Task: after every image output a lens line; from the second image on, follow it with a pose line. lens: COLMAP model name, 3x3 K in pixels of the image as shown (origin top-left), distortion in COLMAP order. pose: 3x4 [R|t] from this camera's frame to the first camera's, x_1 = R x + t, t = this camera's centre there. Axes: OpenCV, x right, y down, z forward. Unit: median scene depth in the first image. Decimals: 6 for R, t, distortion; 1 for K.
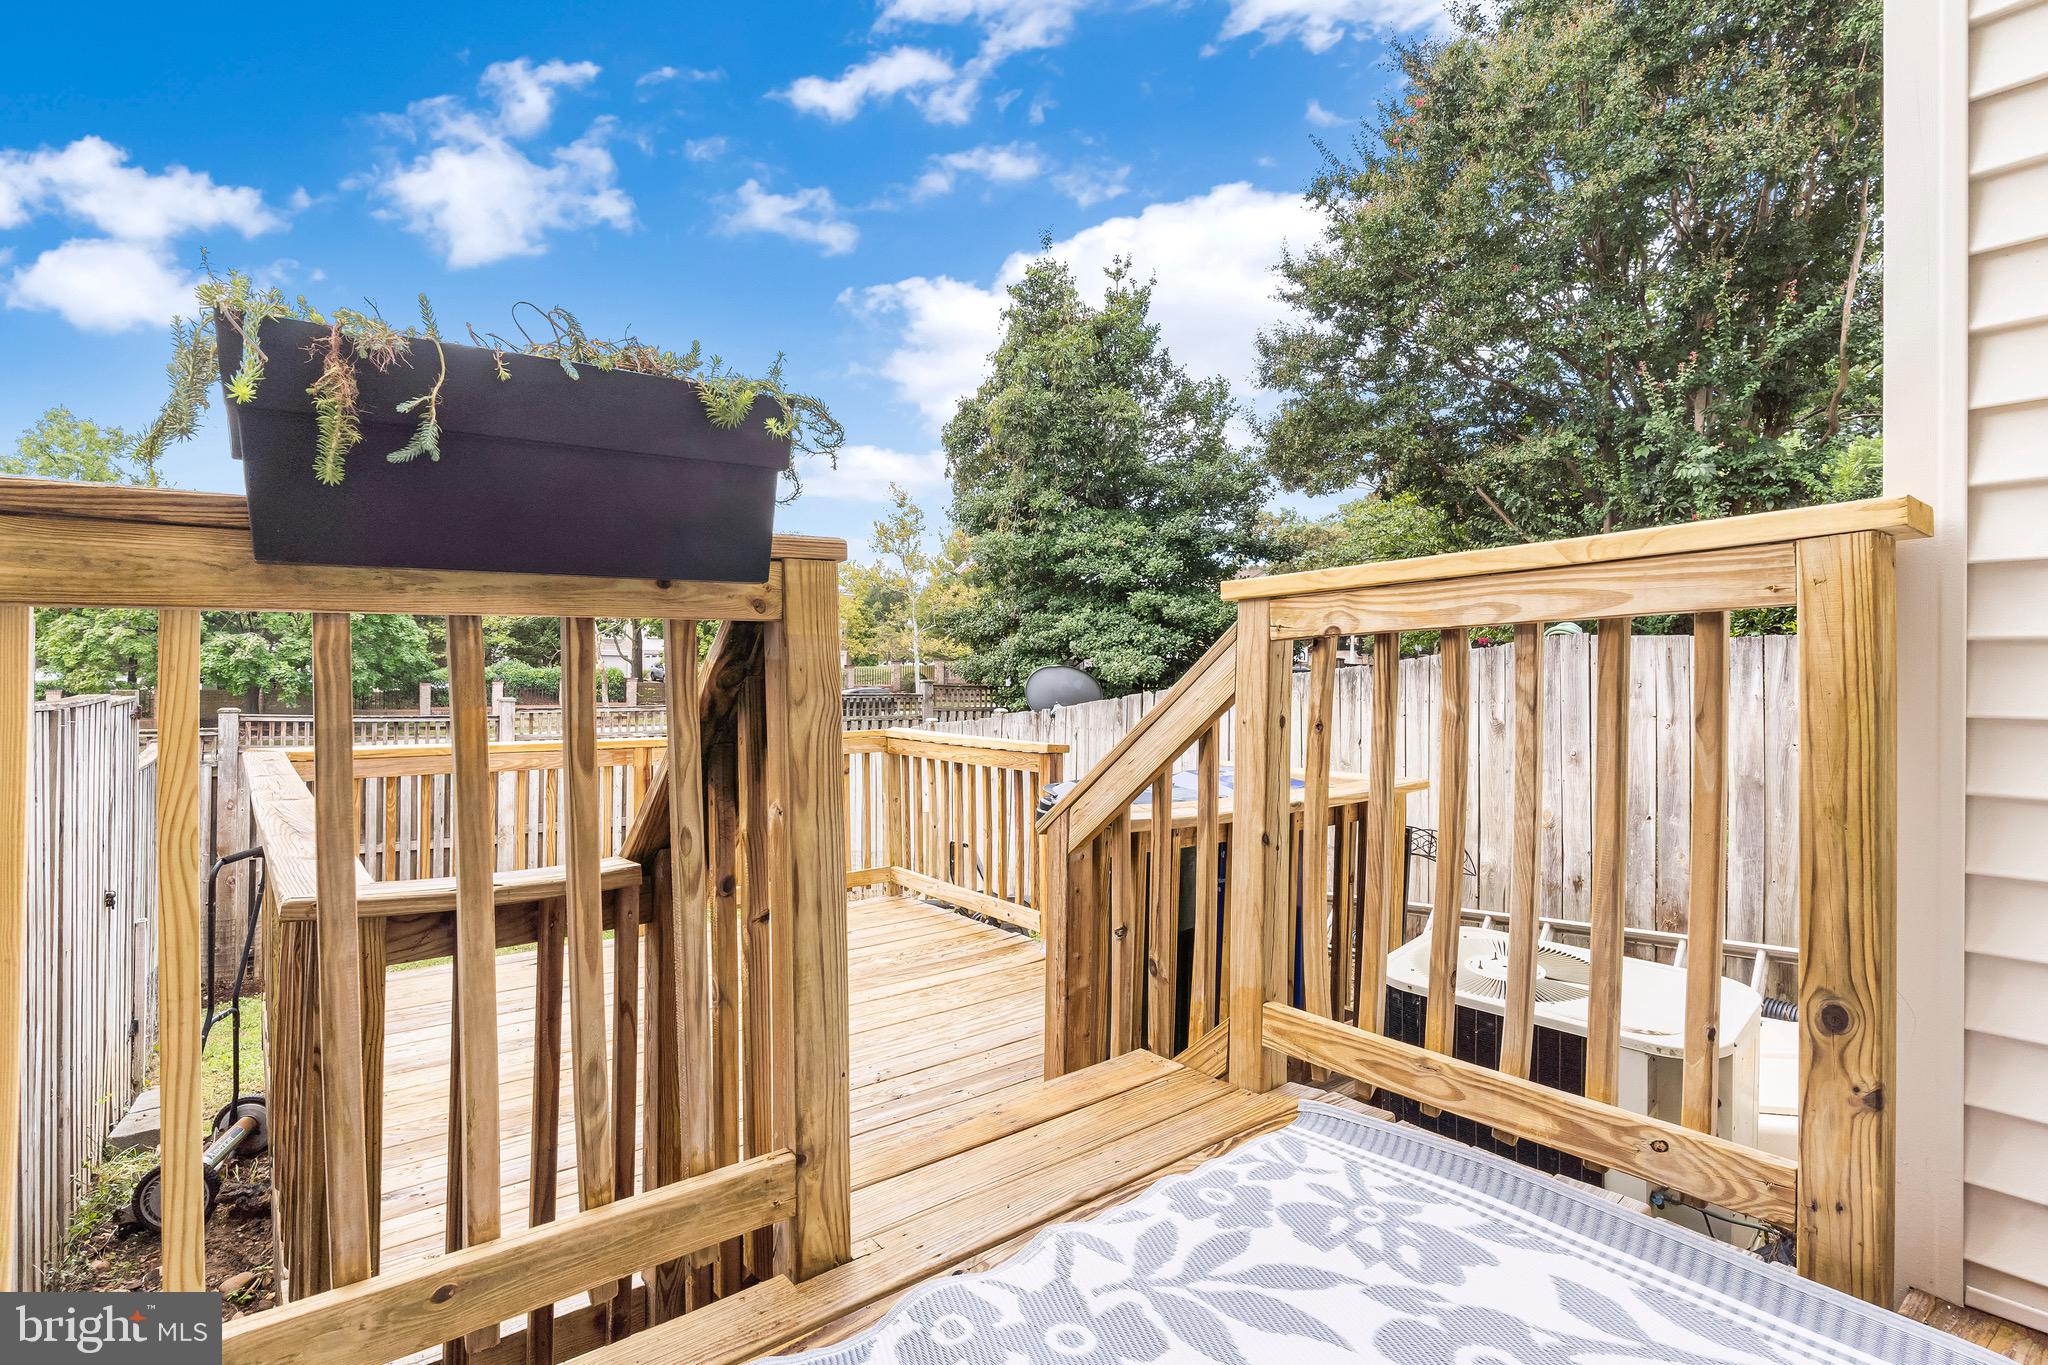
lens RADIAL K [[955.6, 0, 1019.4], [0, 955.6, 682.2], [0, 0, 1]] dist [-0.001586, -0.000464]
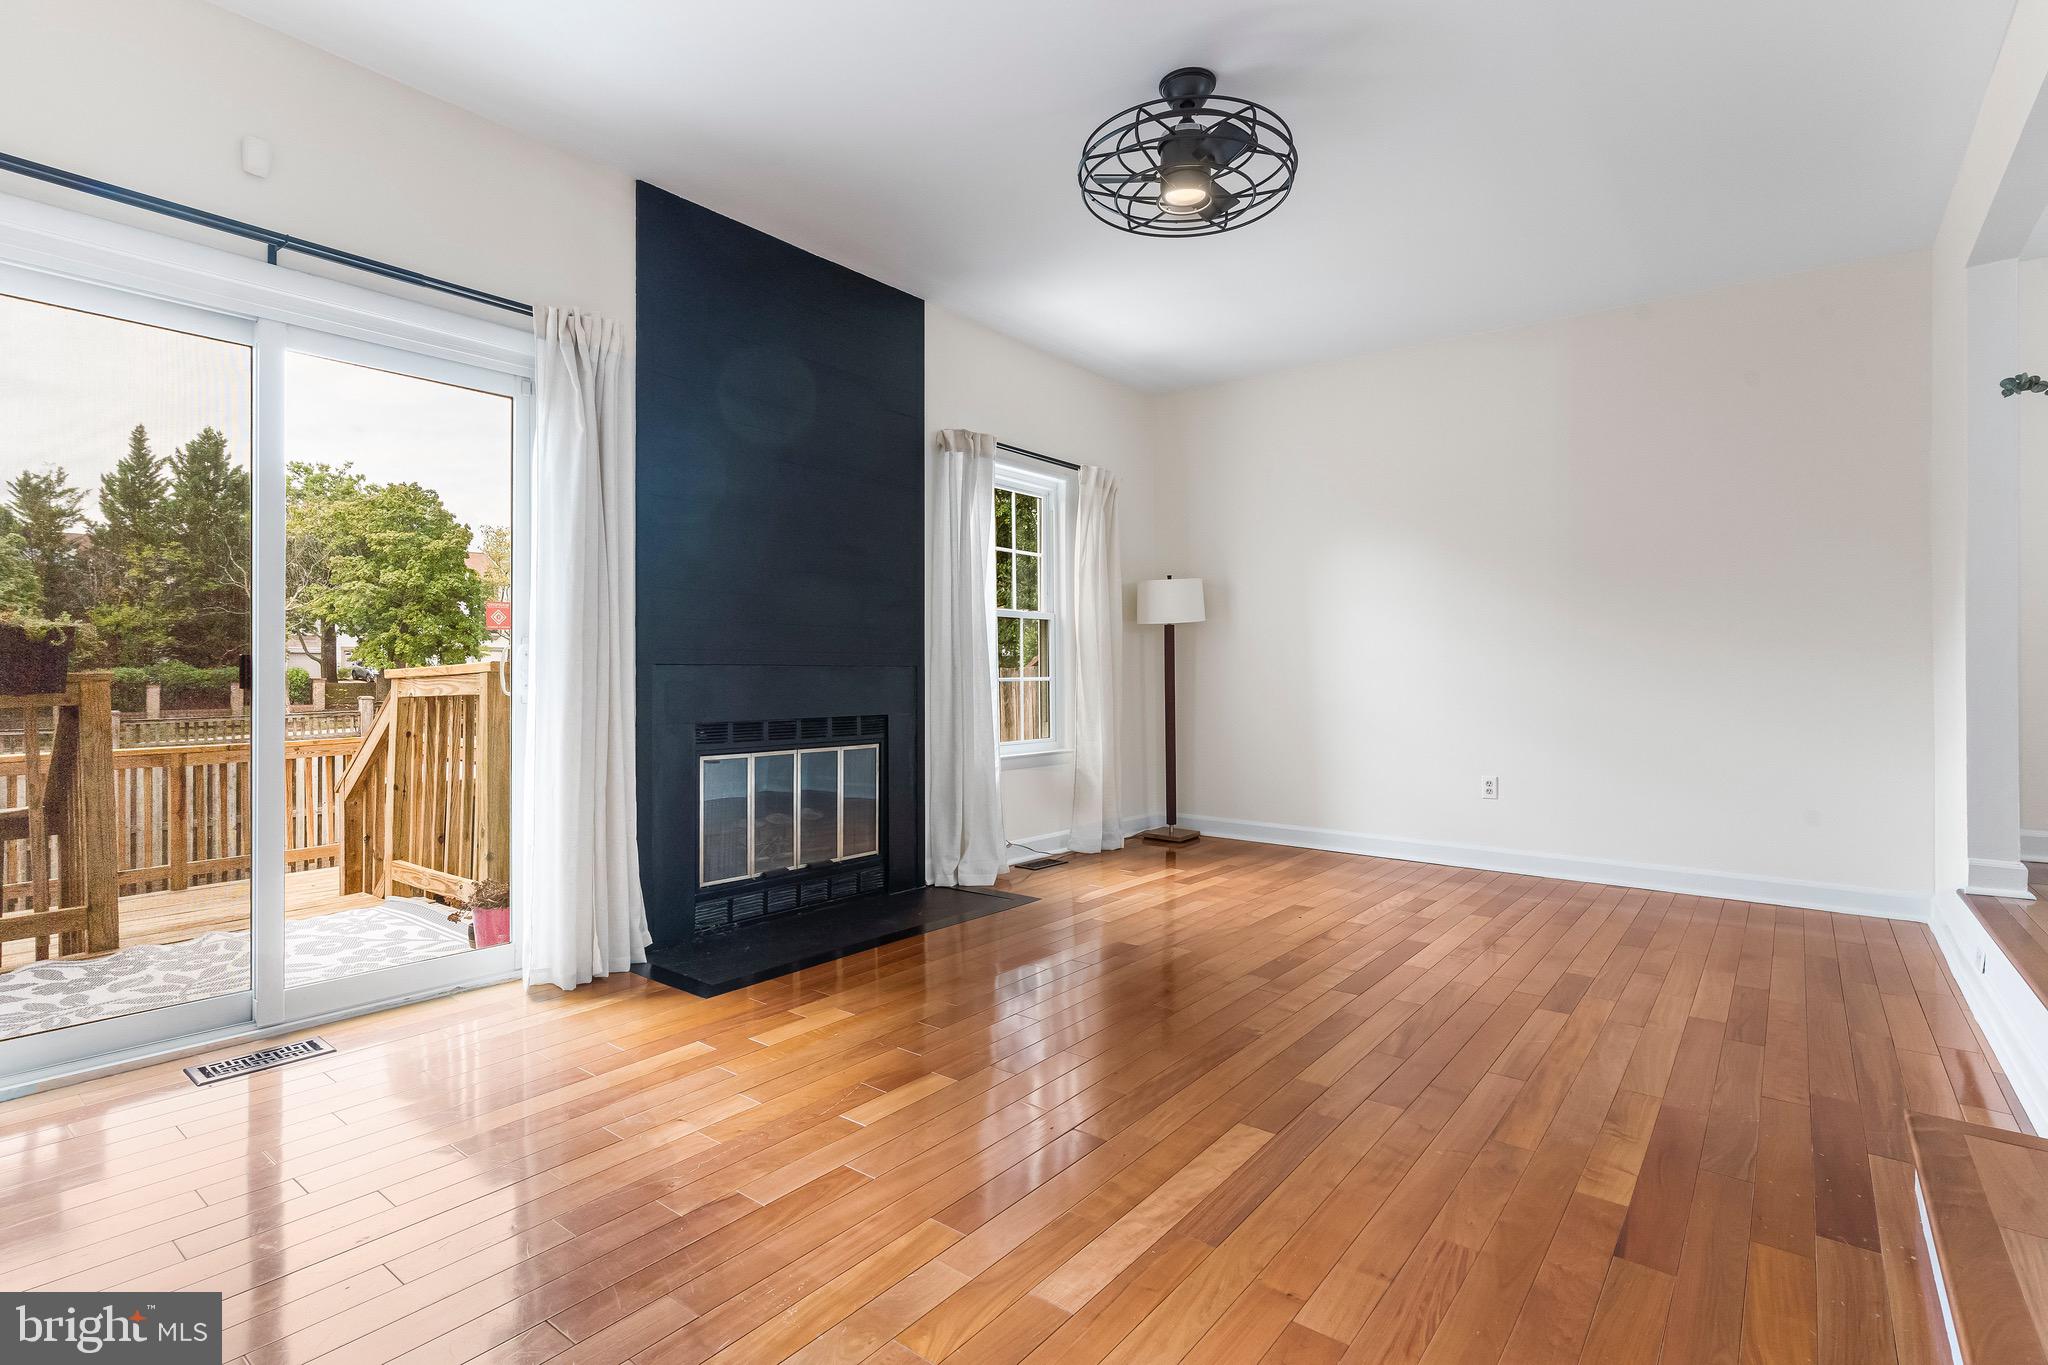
lens RADIAL K [[955.6, 0, 1019.4], [0, 955.6, 682.2], [0, 0, 1]] dist [-0.001586, -0.000464]
pose [[0.975455, -0.008789, 0.220025, 0.067599], [0.006850, 0.999931, 0.009577, -0.005400], [-0.220093, -0.007835, 0.975447, -0.084837]]
